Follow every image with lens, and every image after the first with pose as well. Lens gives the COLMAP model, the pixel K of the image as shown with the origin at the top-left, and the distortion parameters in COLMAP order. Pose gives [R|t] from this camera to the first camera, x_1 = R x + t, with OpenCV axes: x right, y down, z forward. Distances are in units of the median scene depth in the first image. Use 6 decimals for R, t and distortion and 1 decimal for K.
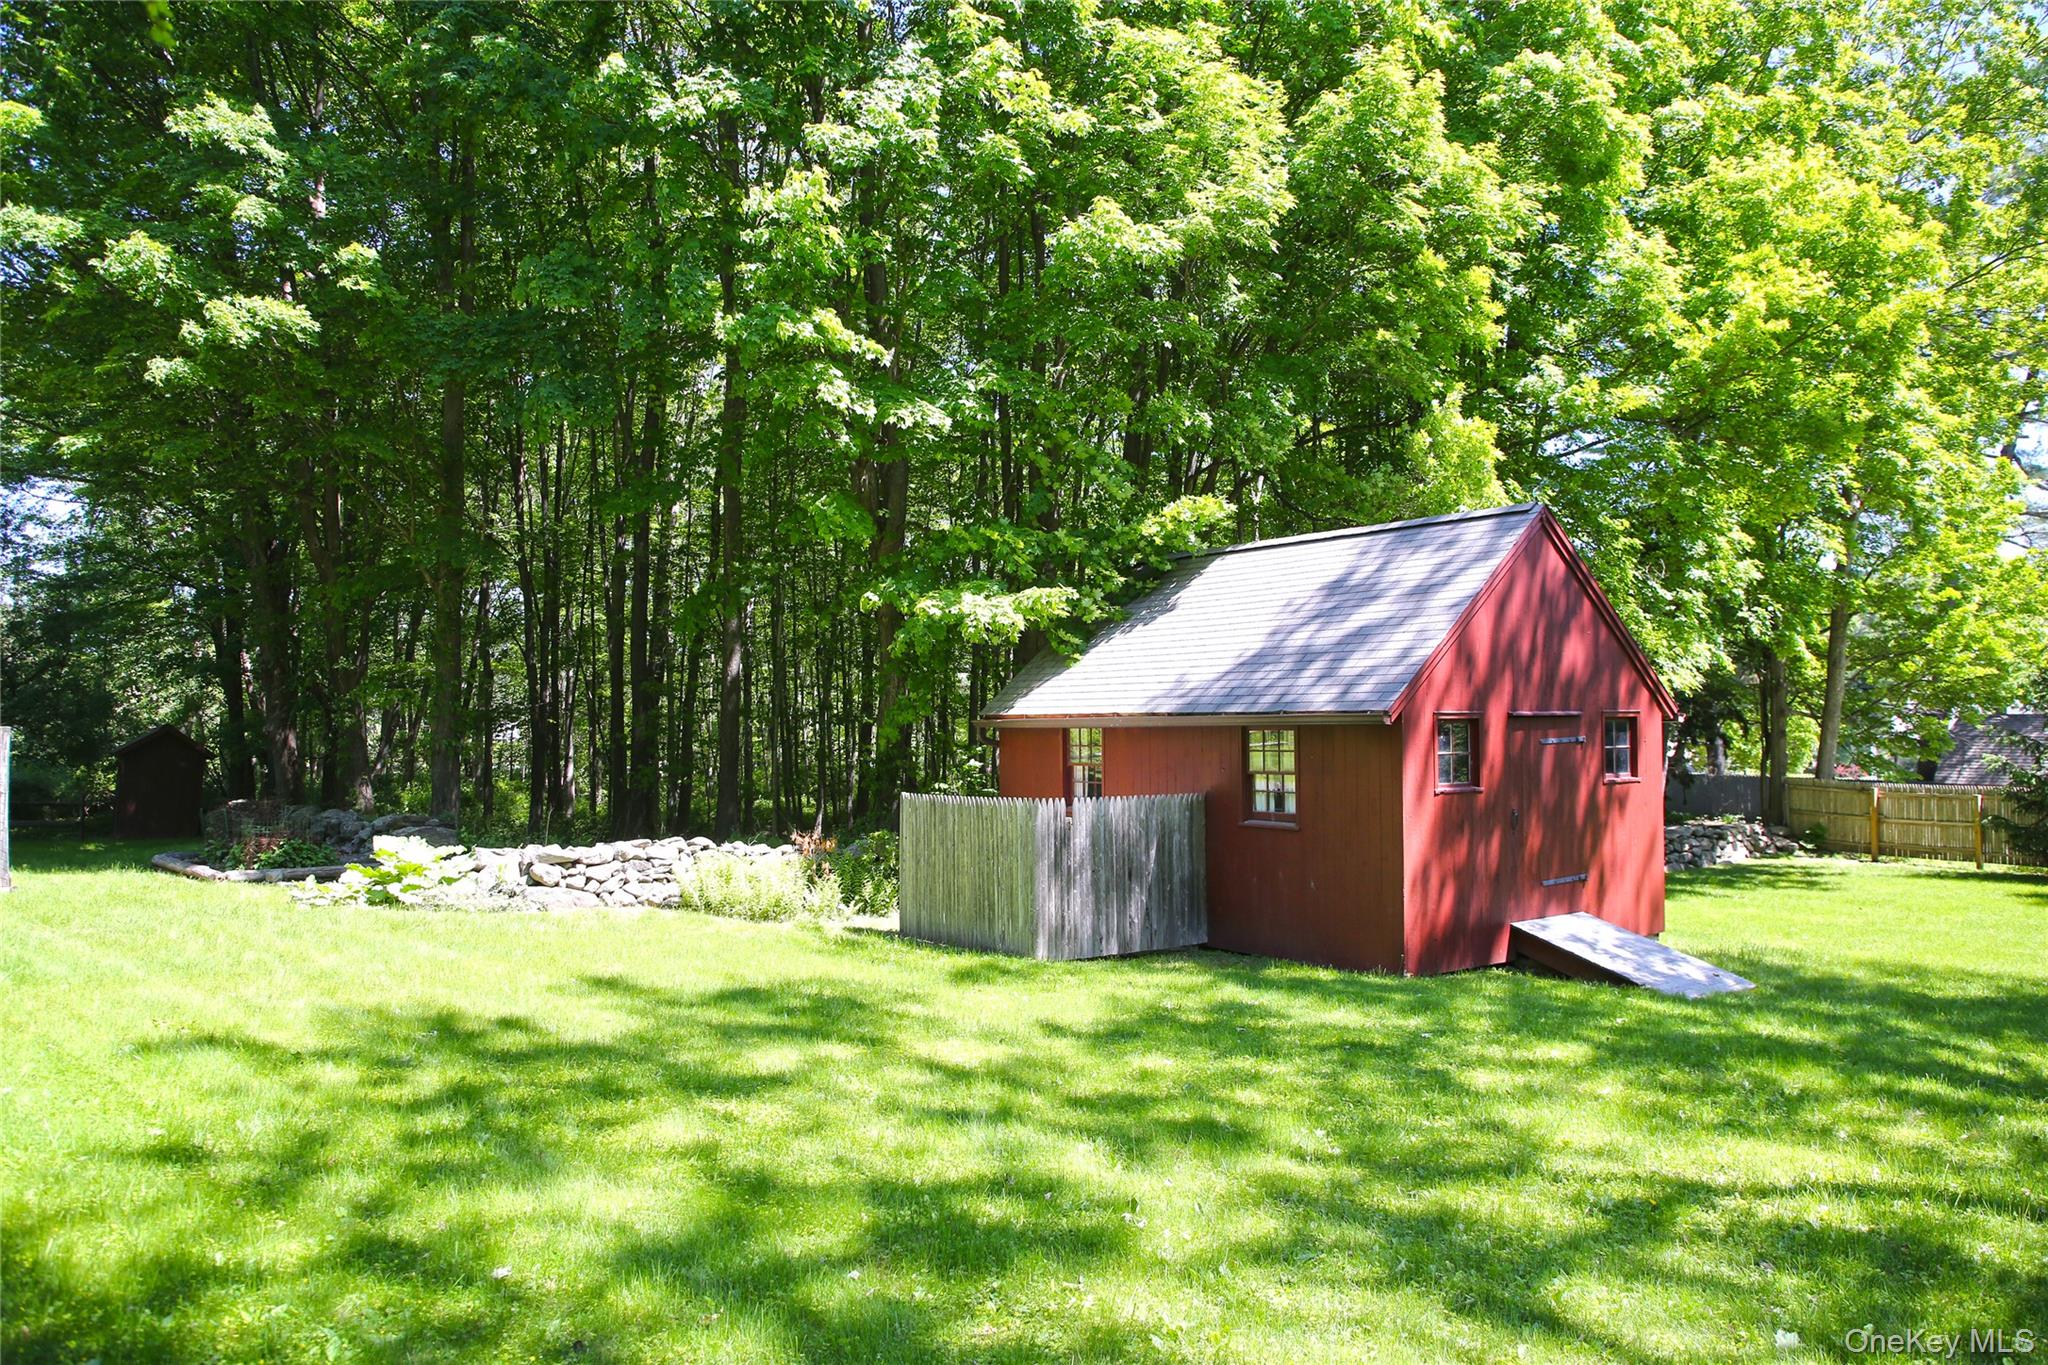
lens RADIAL K [[1360.8, 0, 1023.2], [0, 1360.8, 614.4], [0, 0, 1]] dist [-0.051759, 0.000038]
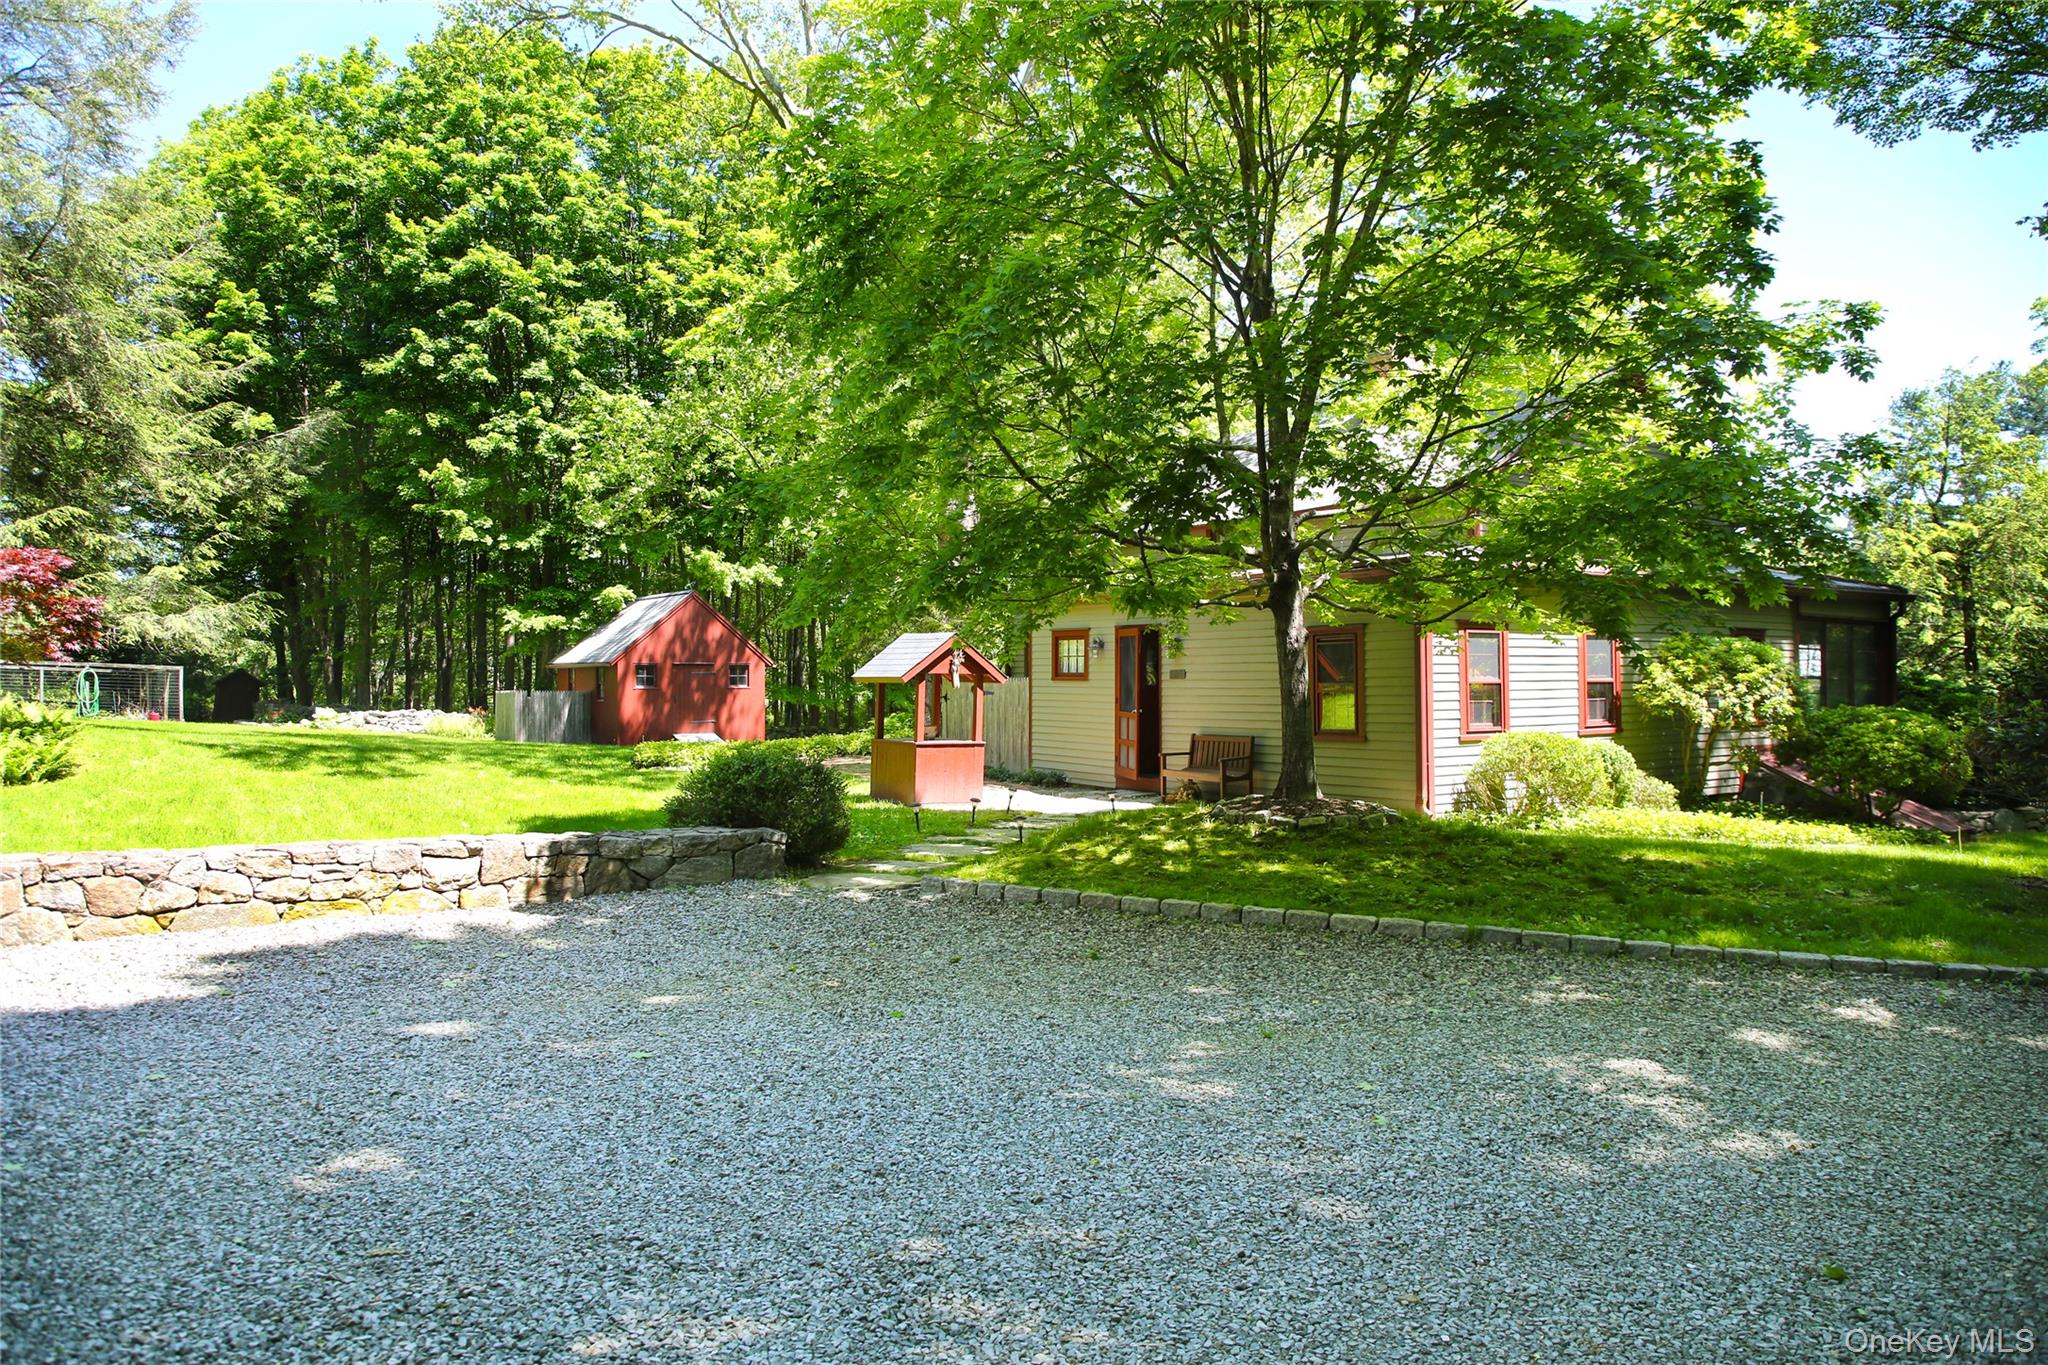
lens RADIAL K [[1360.8, 0, 1023.2], [0, 1360.8, 614.4], [0, 0, 1]] dist [-0.051759, 0.000038]
pose [[0.998688, 0.001174, -0.051186, 1.064537], [0.000728, 0.999310, 0.037128, -0.117184], [0.051194, -0.037116, 0.997999, -1.581138]]
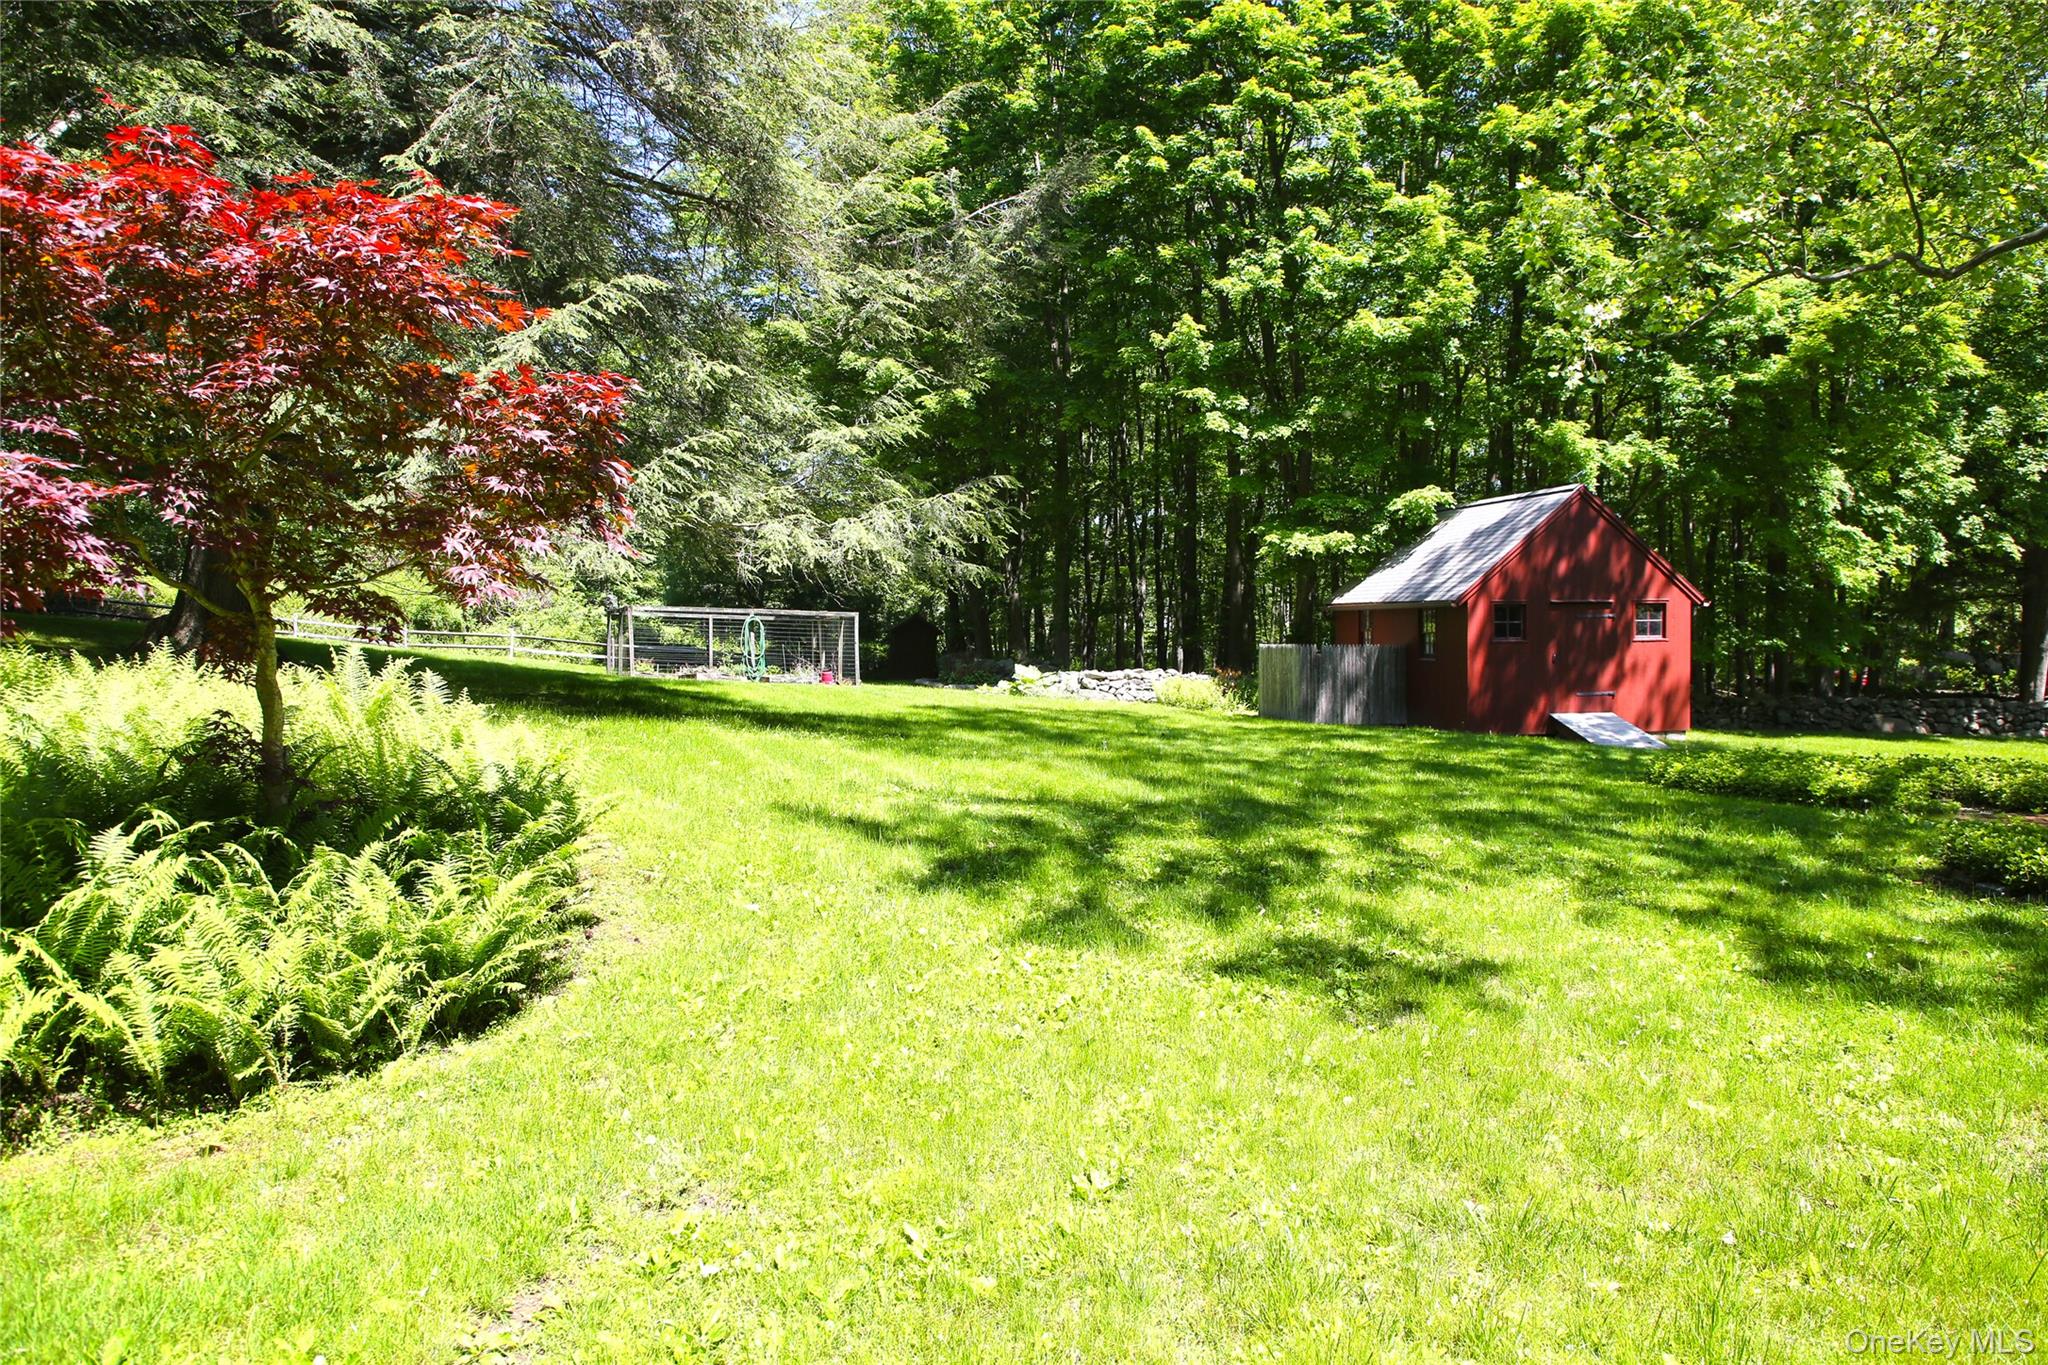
lens RADIAL K [[1360.8, 0, 1023.2], [0, 1360.8, 614.4], [0, 0, 1]] dist [-0.051759, 0.000038]
pose [[0.882455, -0.001184, -0.470395, 0.486350], [0.039976, 0.996568, 0.072487, -0.056376], [0.468694, -0.082771, 0.879474, -0.772011]]
